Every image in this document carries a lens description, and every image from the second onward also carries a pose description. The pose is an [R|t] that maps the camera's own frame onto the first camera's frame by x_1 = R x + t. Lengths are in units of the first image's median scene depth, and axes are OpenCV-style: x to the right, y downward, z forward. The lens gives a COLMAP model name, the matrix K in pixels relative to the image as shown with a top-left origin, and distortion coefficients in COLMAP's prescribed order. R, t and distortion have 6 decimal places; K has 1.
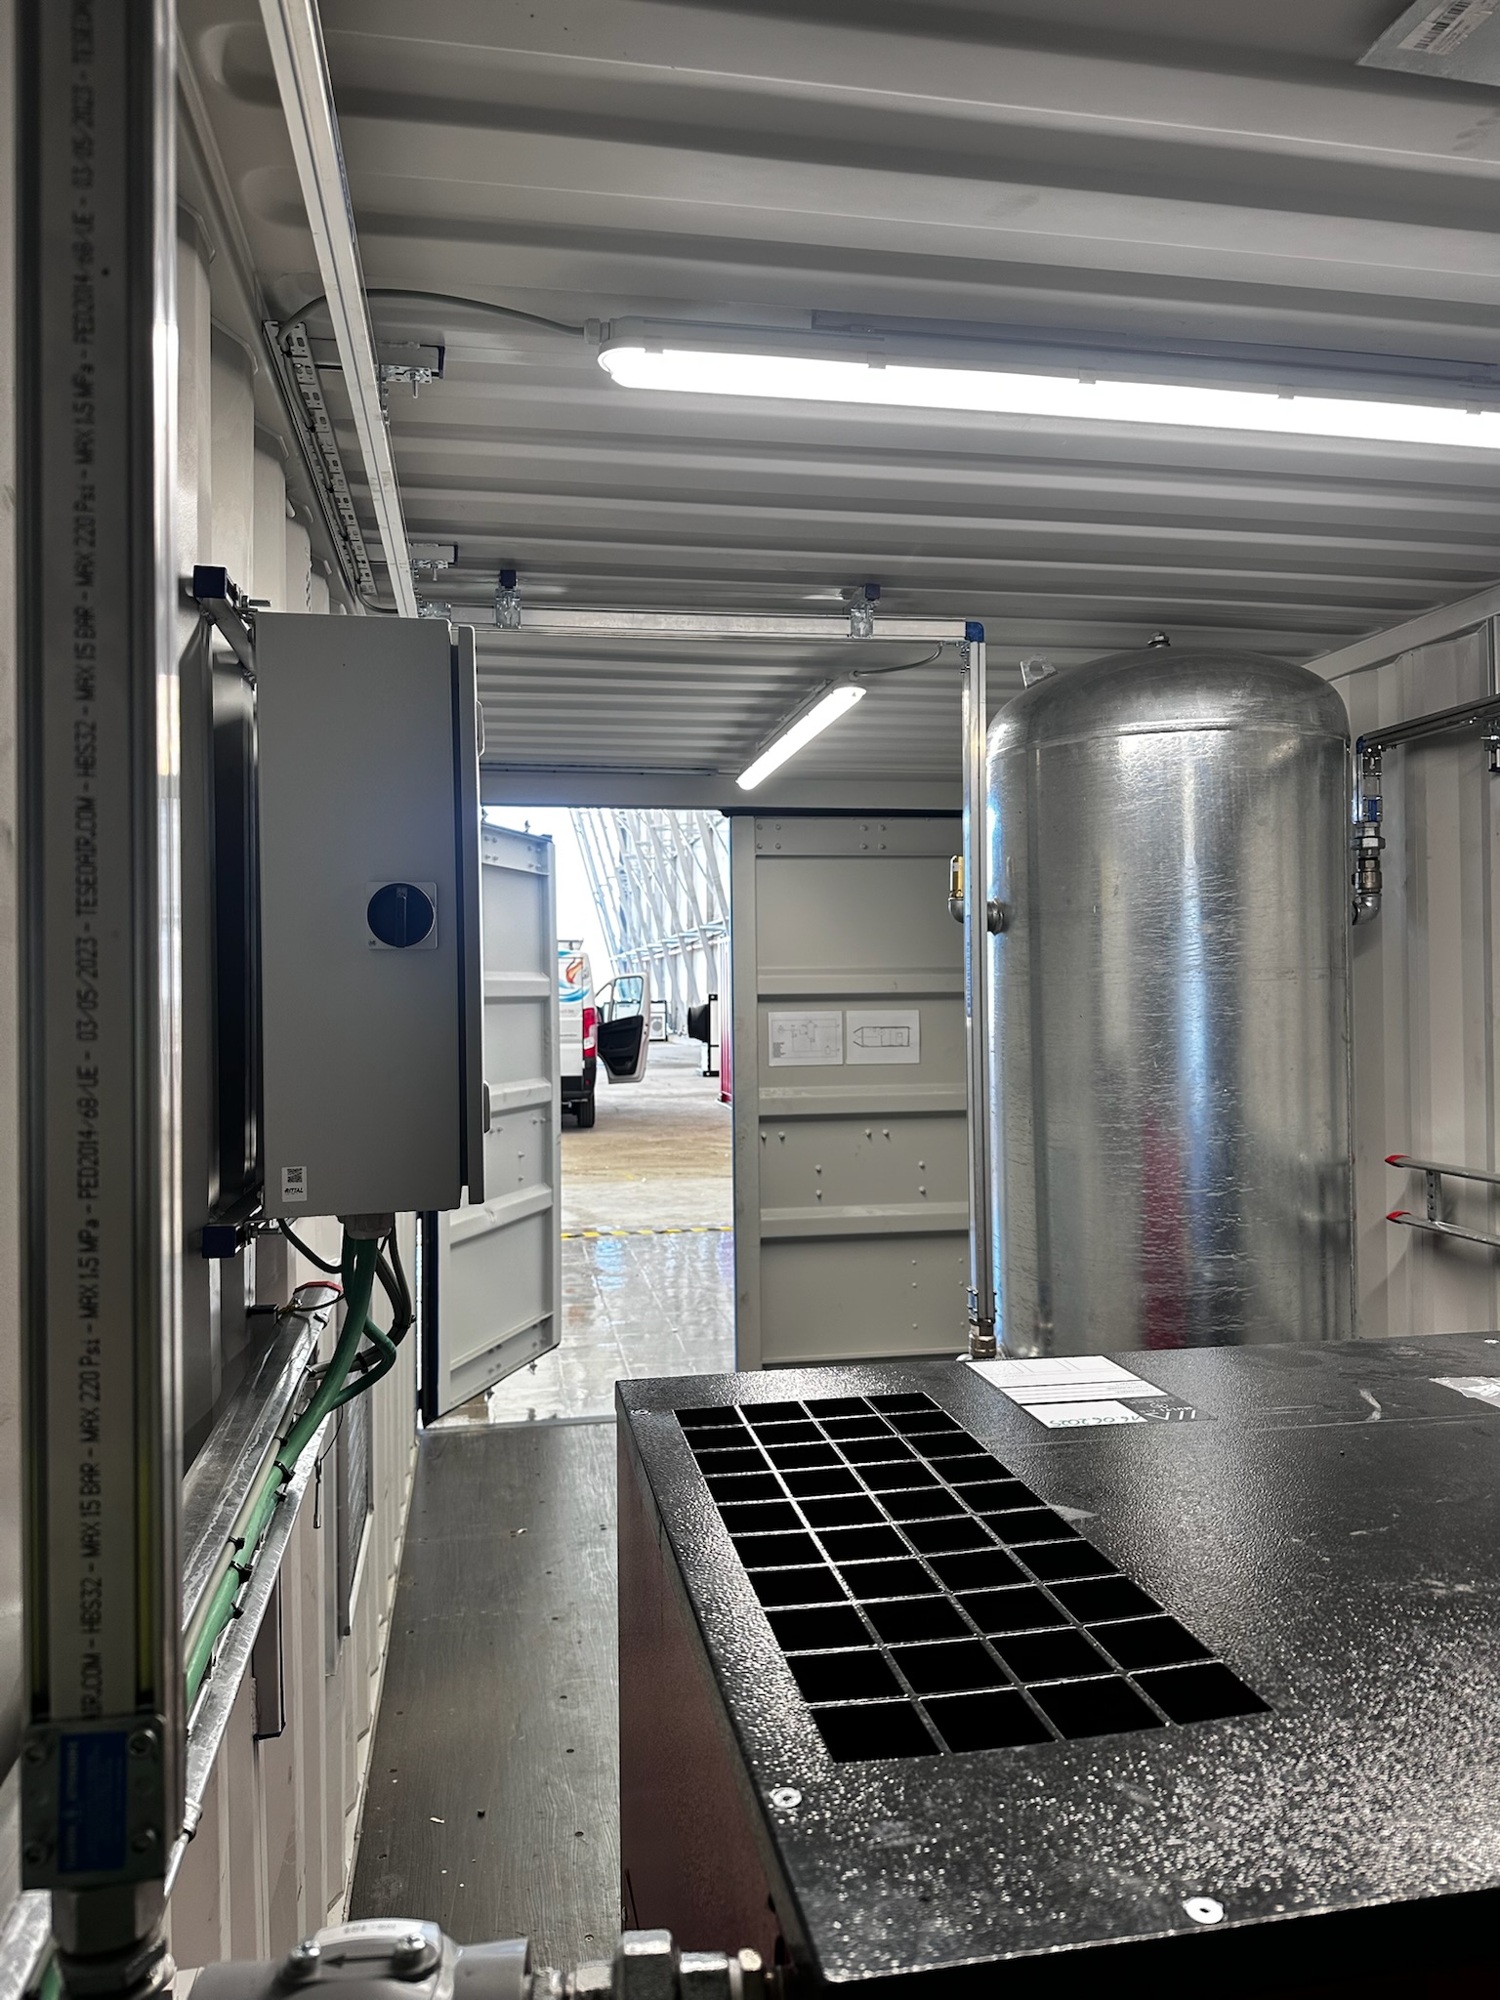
lens RADIAL K [[1420.1, 0, 748.1], [0, 1420.1, 987.4], [0, 0, 1]] dist [0.044288, -0.059933]
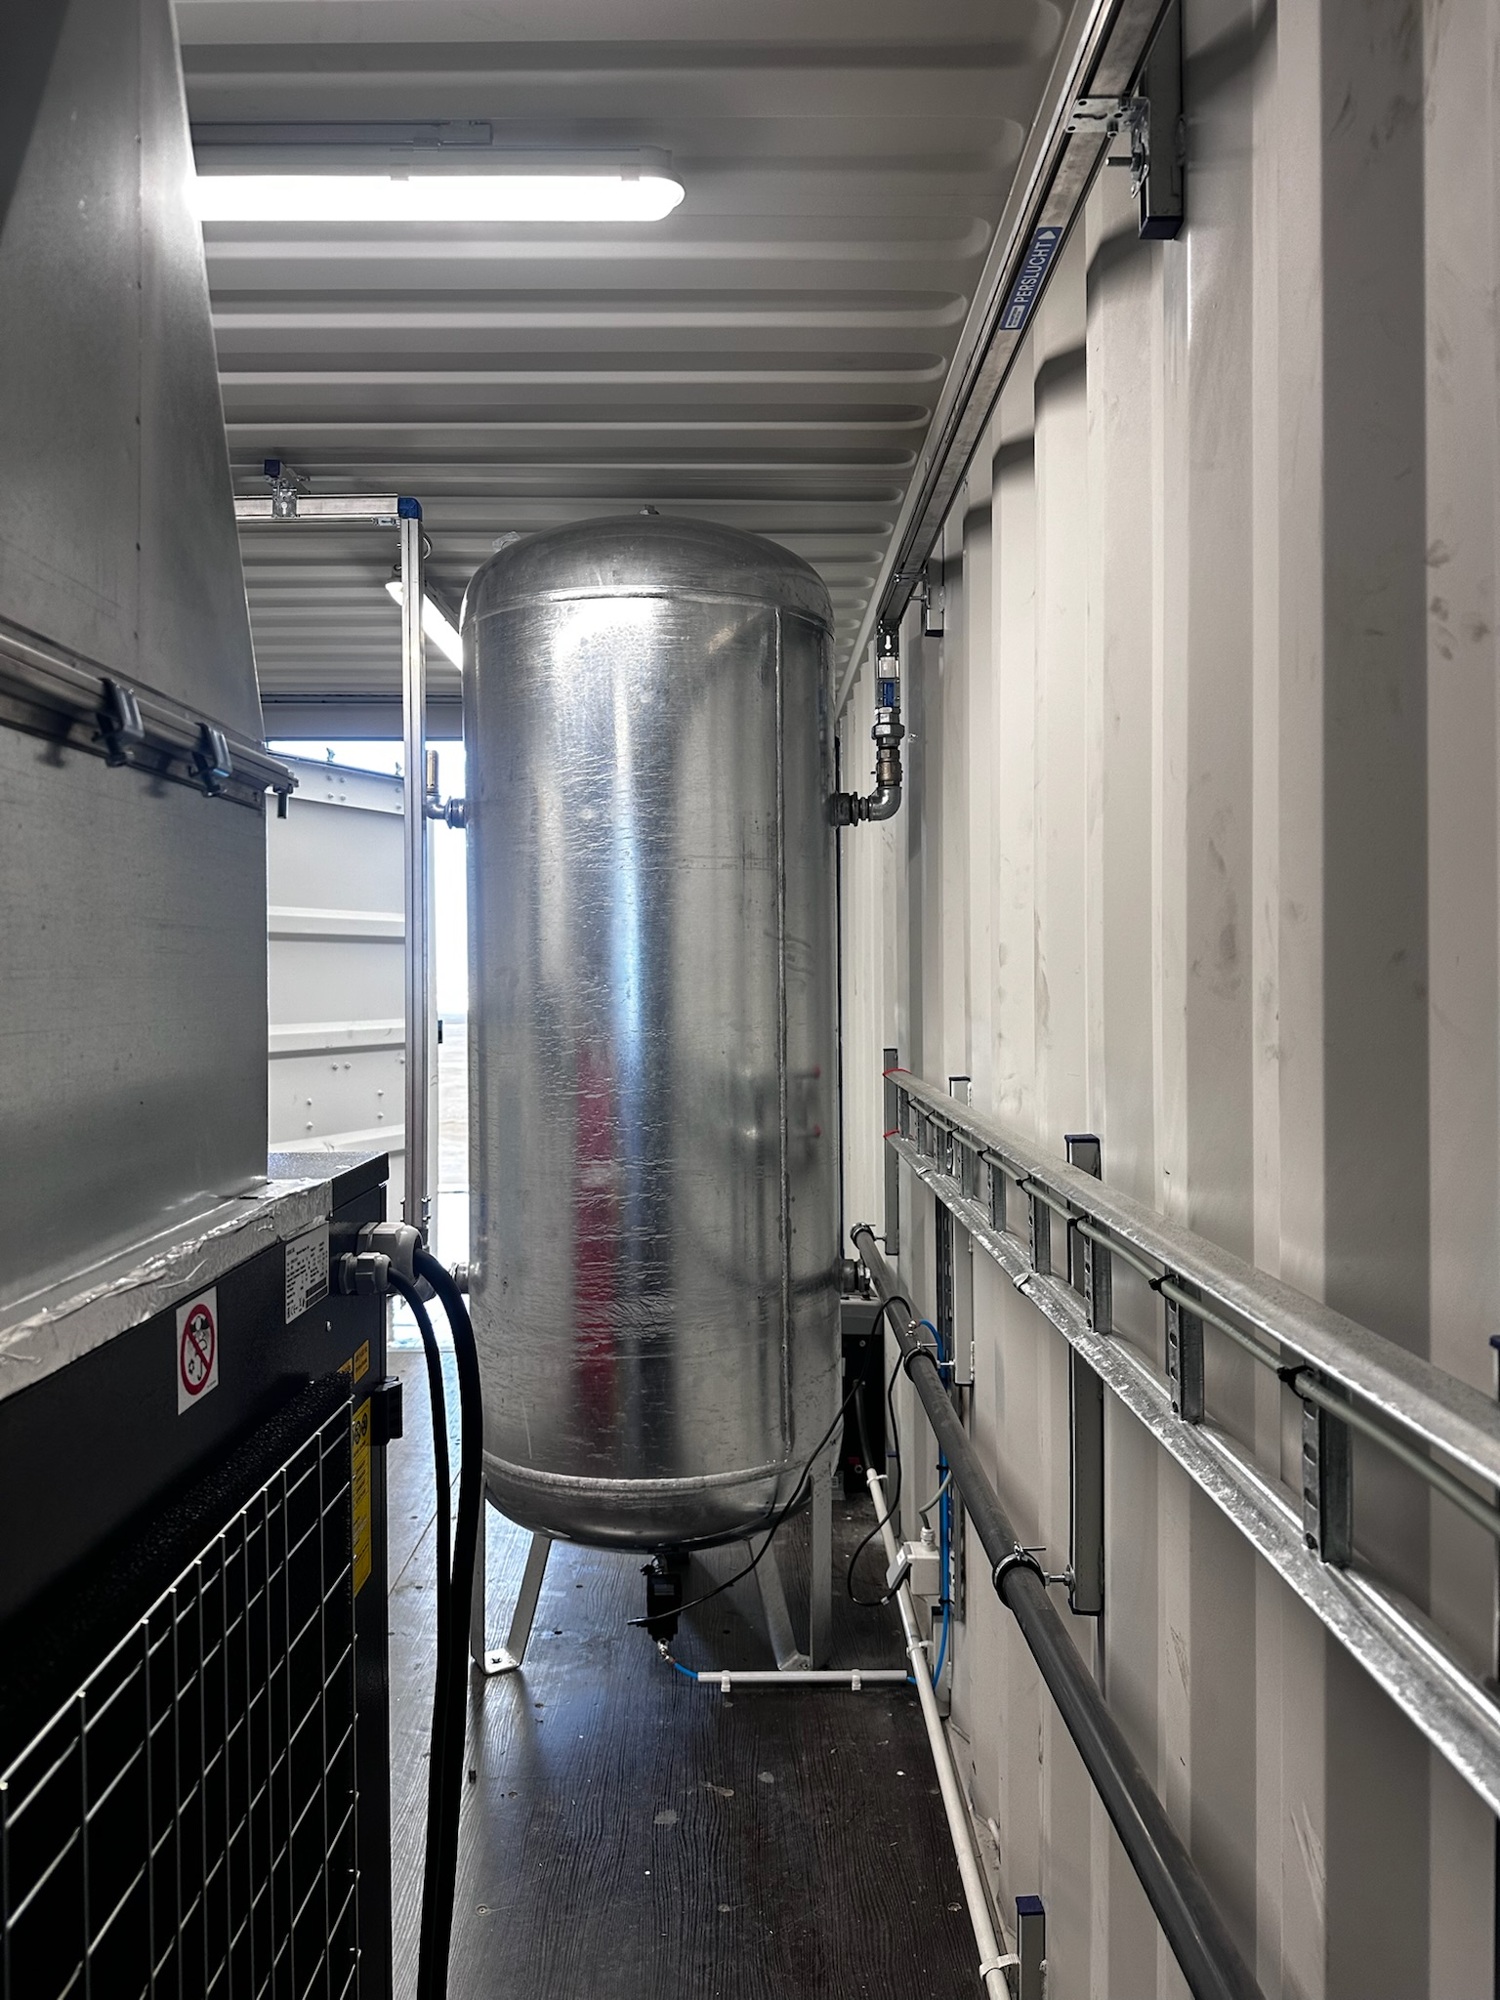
lens RADIAL K [[1420.1, 0, 754.7], [0, 1420.1, 1004.4], [0, 0, 1]] dist [0.044288, -0.059933]
pose [[0.985859, 0.005450, -0.167488, 0.474070], [-0.003218, 0.999902, 0.013591, 0.056729], [0.167546, -0.012860, 0.985780, 0.089158]]
